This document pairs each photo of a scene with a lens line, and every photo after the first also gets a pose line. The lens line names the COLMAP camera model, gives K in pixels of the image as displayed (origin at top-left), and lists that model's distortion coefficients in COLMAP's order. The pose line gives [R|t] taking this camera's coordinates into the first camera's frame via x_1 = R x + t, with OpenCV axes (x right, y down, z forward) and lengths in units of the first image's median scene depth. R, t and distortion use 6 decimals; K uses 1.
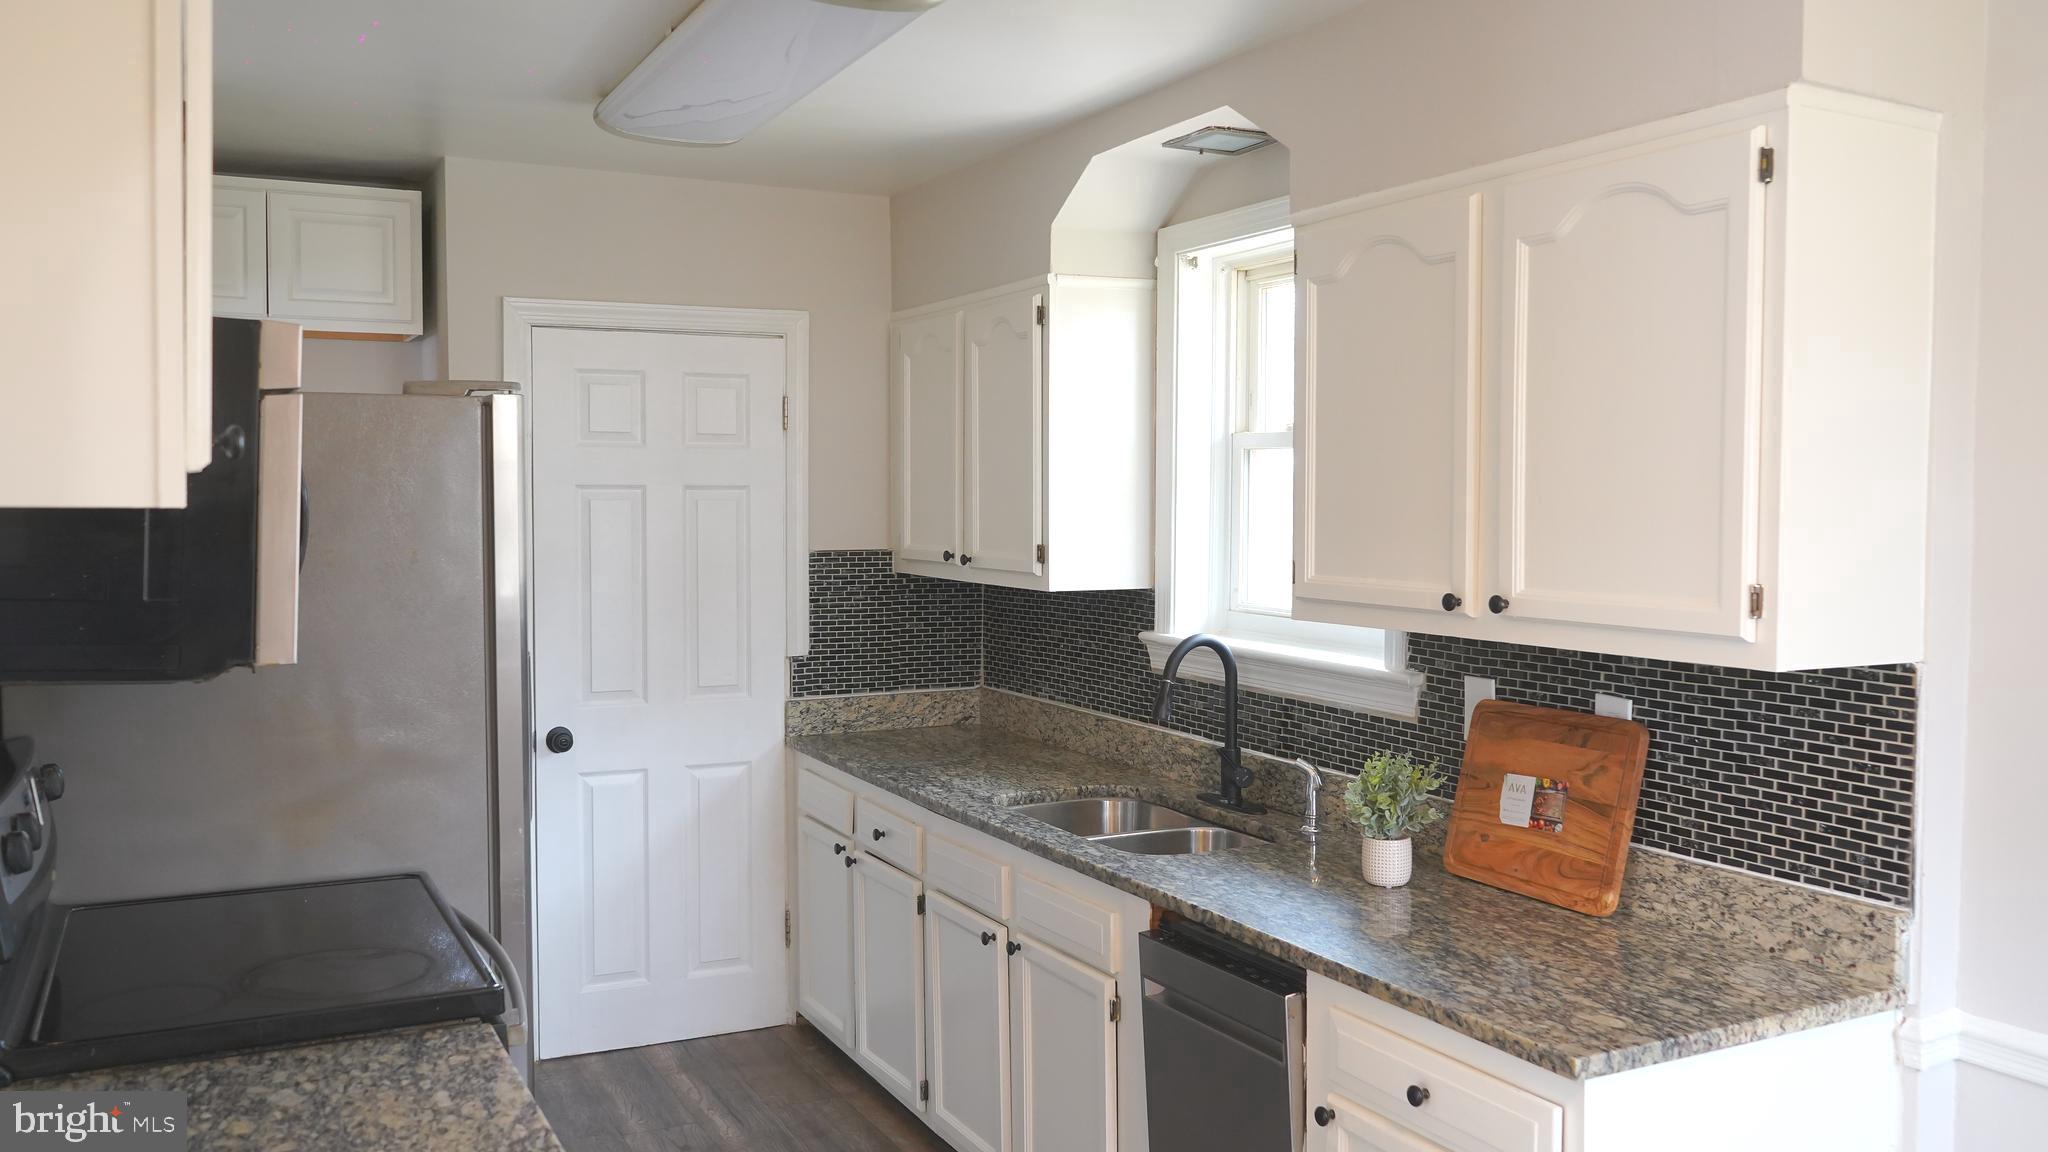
lens RADIAL K [[1635.3, 0, 1024.1], [0, 1635.3, 572.9], [0, 0, 1]] dist [-0.008801, 0.021152]
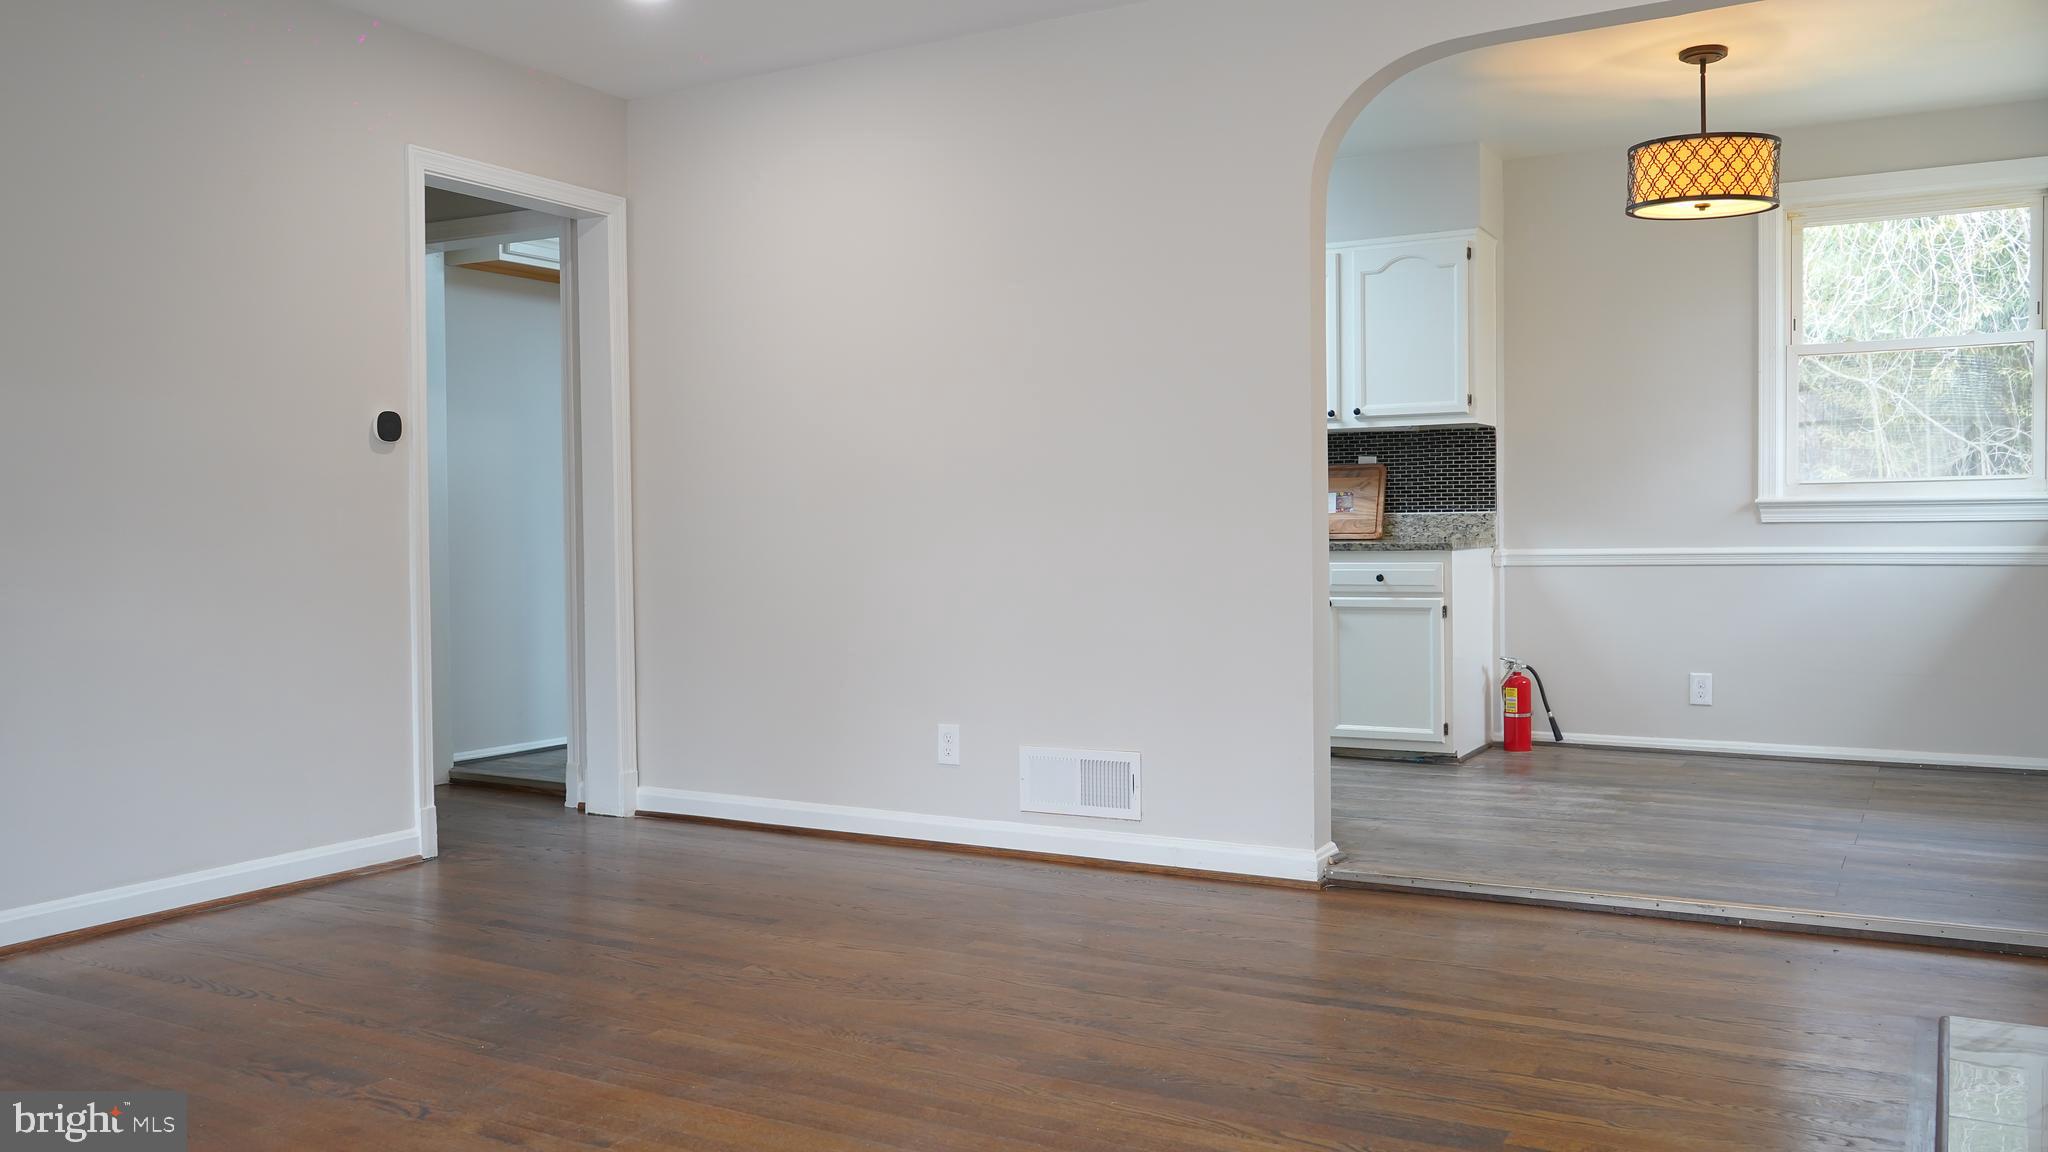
lens RADIAL K [[1635.3, 0, 1018.8], [0, 1635.3, 568.2], [0, 0, 1]] dist [-0.008801, 0.021152]
pose [[0.842814, -0.027286, 0.537513, -1.404543], [0.038192, 0.999228, -0.009160, 0.242756], [-0.536848, 0.028249, 0.843206, -0.802228]]
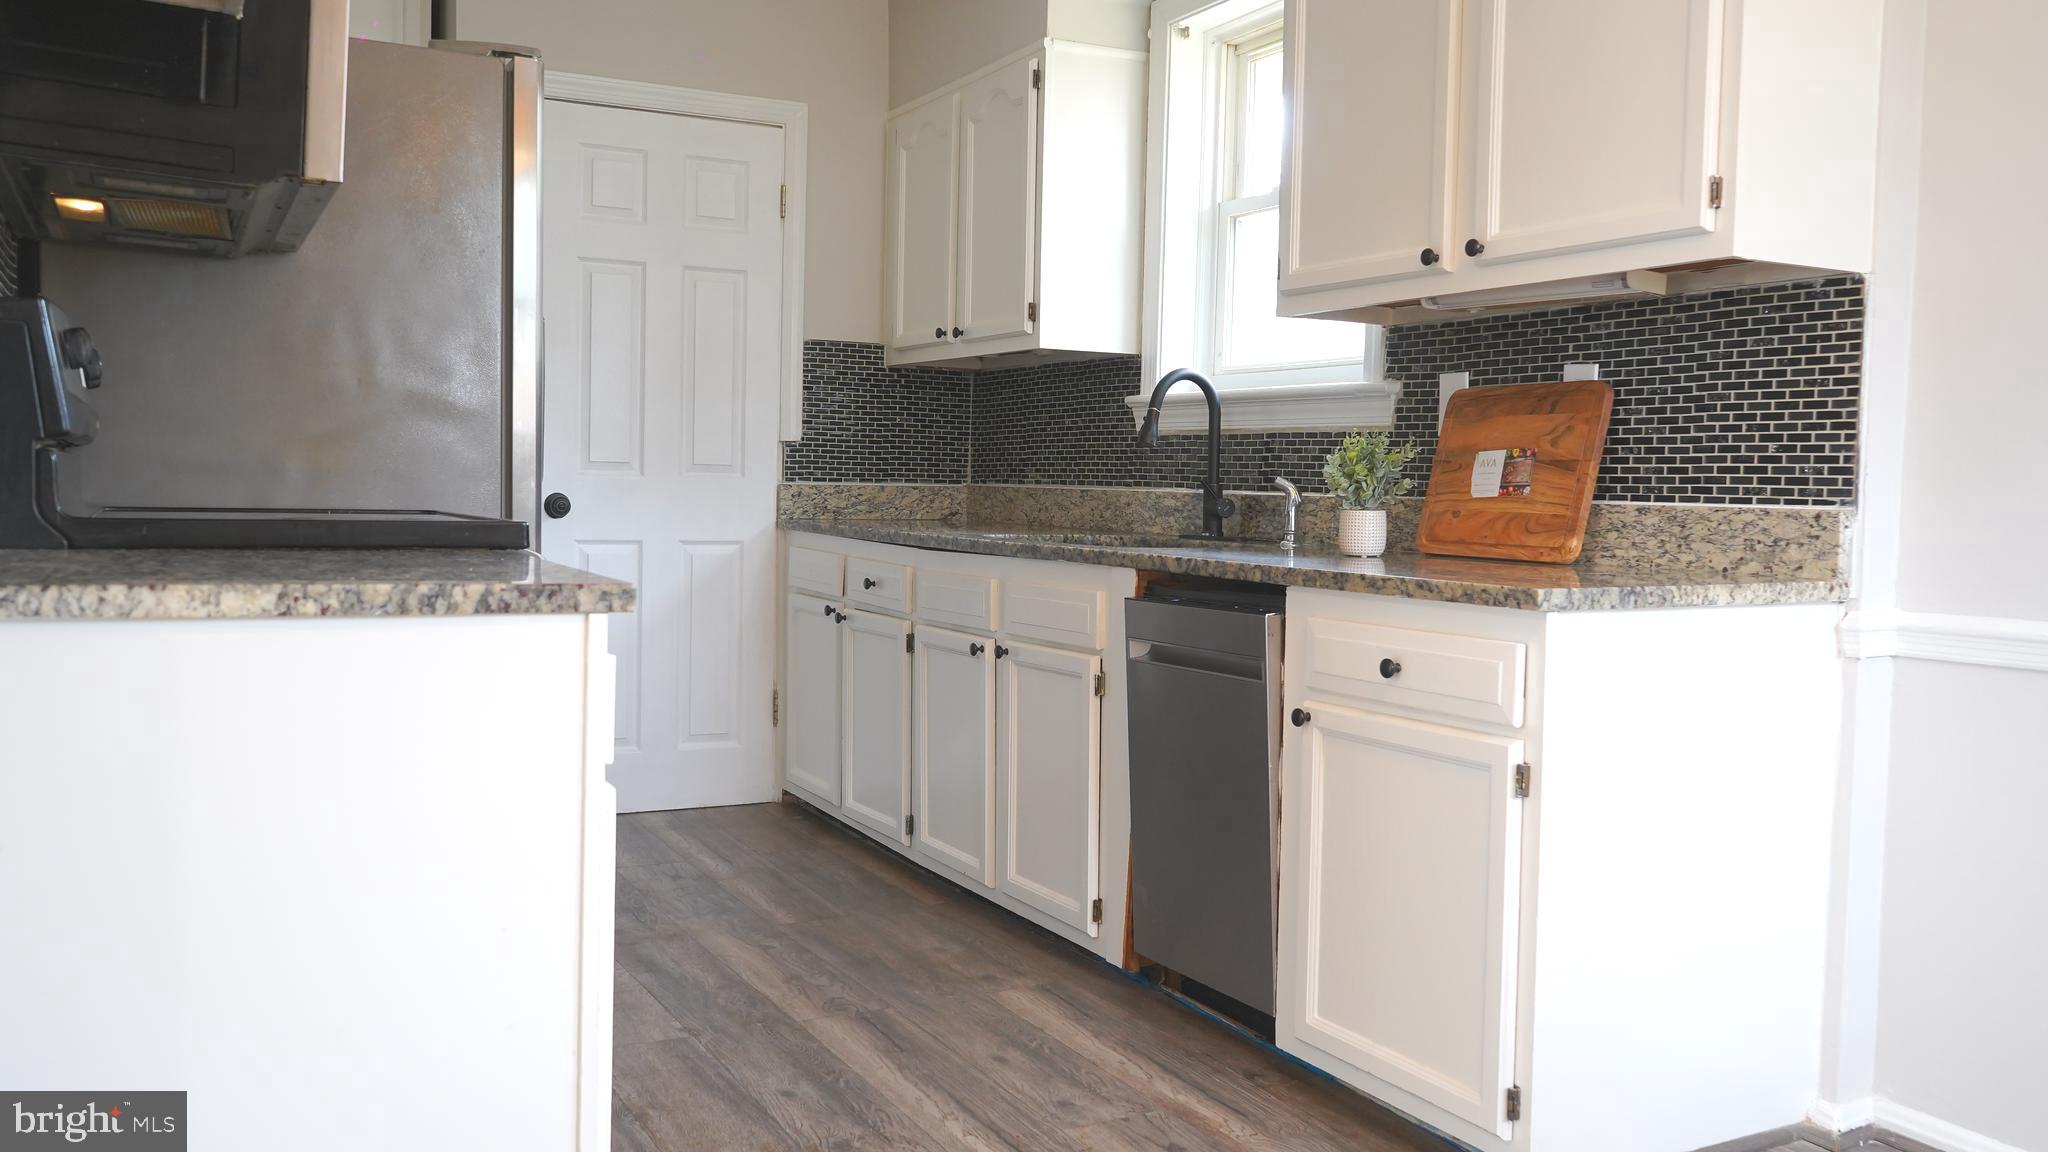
lens RADIAL K [[1635.3, 0, 1023.2], [0, 1635.3, 563.8], [0, 0, 1]] dist [-0.008801, 0.021152]
pose [[0.999692, 0.019633, 0.015213, -0.011232], [-0.019683, 0.999802, 0.003091, 0.201786], [-0.015149, -0.003389, 0.999880, -0.044644]]
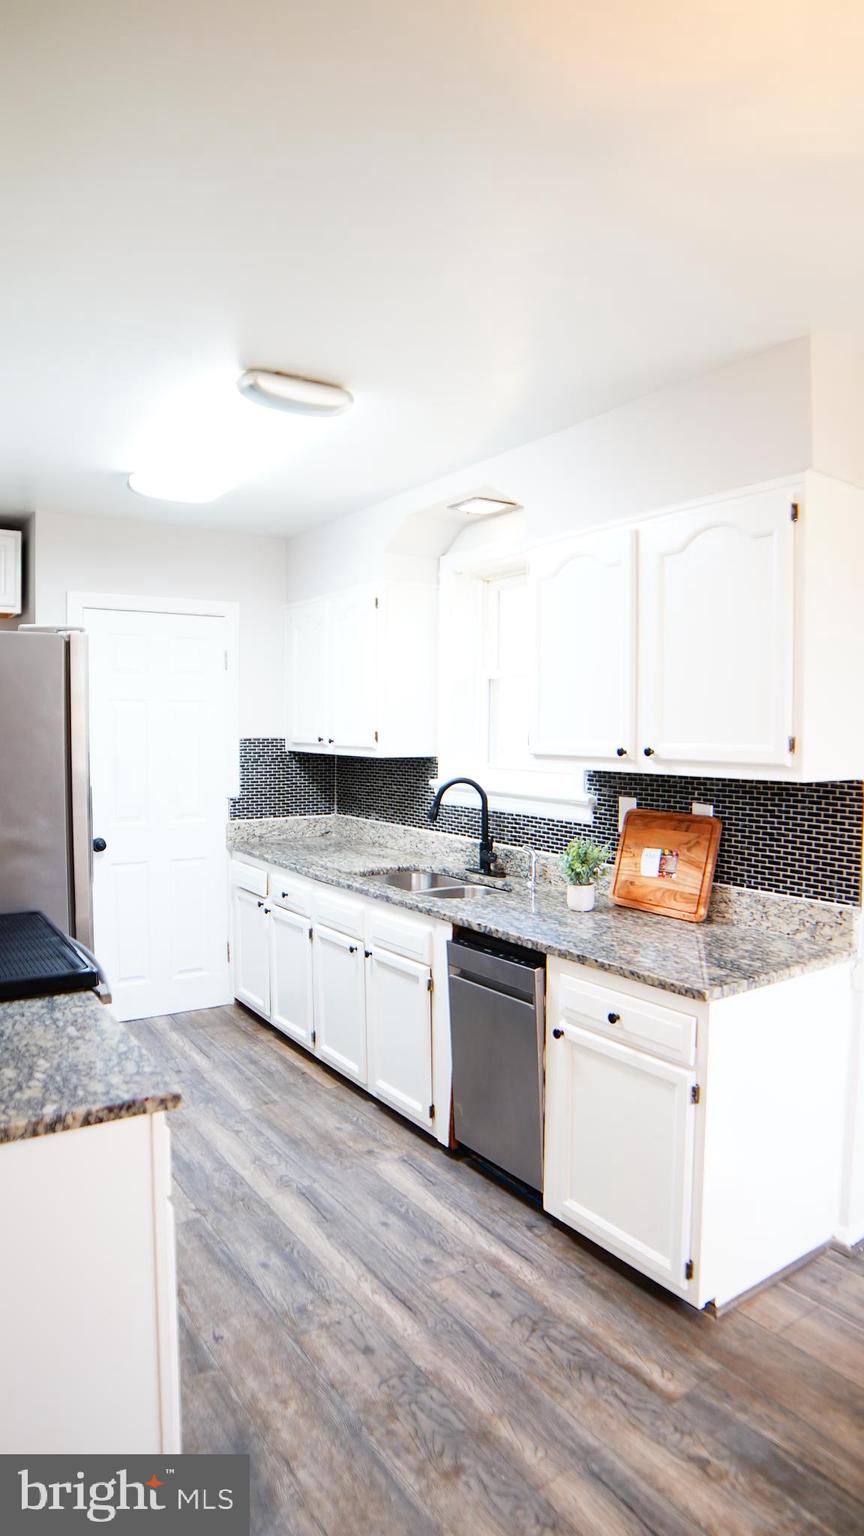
lens RADIAL K [[887.0, 0, 433.7], [0, 887.0, 769.6], [0, 0, 1]] dist [-0.106049, 0.037013]
pose [[0.993119, -0.003138, 0.117070, -0.057195], [0.003018, 0.999995, 0.001207, 0.033149], [-0.117073, -0.000846, 0.993123, 0.044202]]
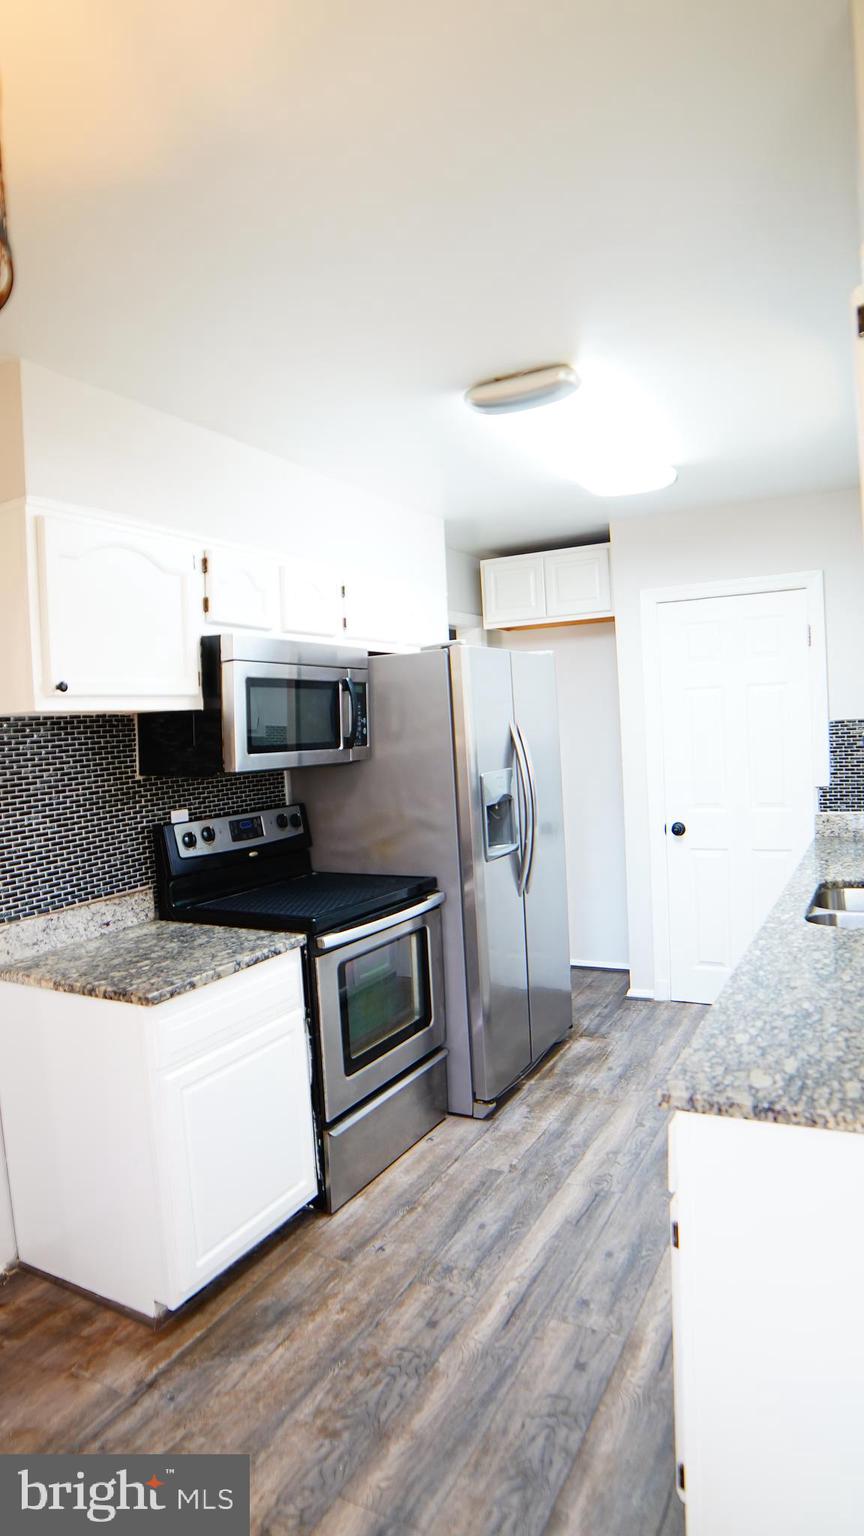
lens RADIAL K [[887.0, 0, 427.5], [0, 887.0, 769.7], [0, 0, 1]] dist [-0.106049, 0.037013]
pose [[0.568143, 0.007002, -0.822900, 0.564224], [0.014386, 0.999726, 0.018439, 0.022044], [0.822804, -0.022314, 0.567887, 0.334492]]
